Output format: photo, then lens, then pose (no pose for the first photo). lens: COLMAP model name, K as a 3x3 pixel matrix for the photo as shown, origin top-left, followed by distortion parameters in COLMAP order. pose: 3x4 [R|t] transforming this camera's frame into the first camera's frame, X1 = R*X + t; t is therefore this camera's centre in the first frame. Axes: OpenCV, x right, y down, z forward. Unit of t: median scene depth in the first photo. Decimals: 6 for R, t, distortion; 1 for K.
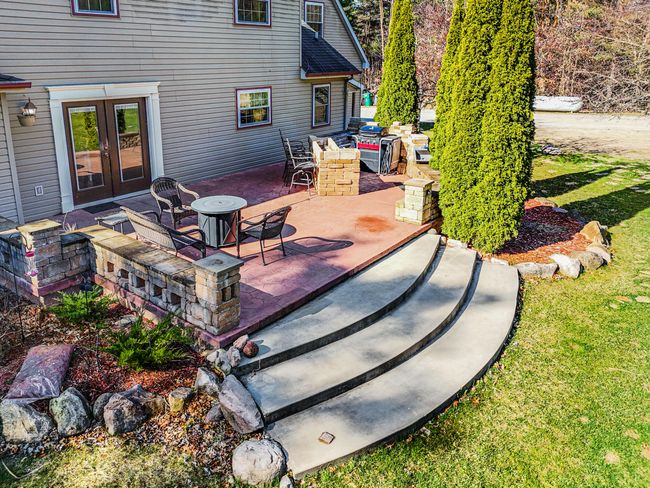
lens RADIAL K [[458.0, 0, 274.8], [0, 458.0, 173.1], [0, 0, 1]] dist [0.038485, -0.003753]
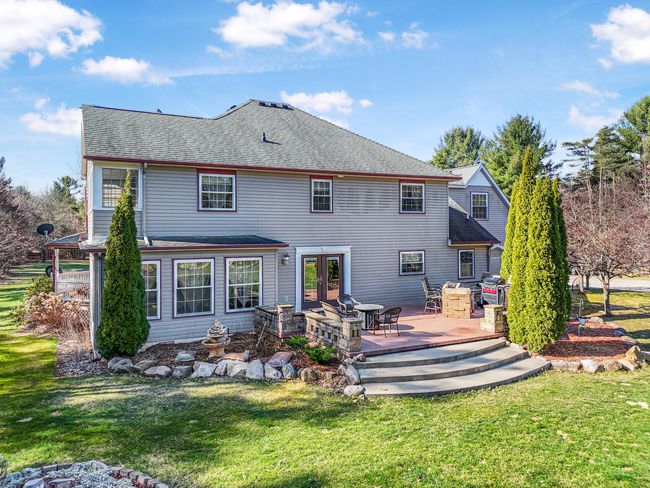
lens RADIAL K [[396.6, 0, 327.6], [0, 396.6, 240.0], [0, 0, 1]] dist [0.033887, -0.002801]
pose [[0.929335, 0.005503, -0.369197, 0.325112], [-0.087440, 0.974727, -0.205574, 0.149314], [0.358735, 0.223330, 0.906329, -0.615706]]
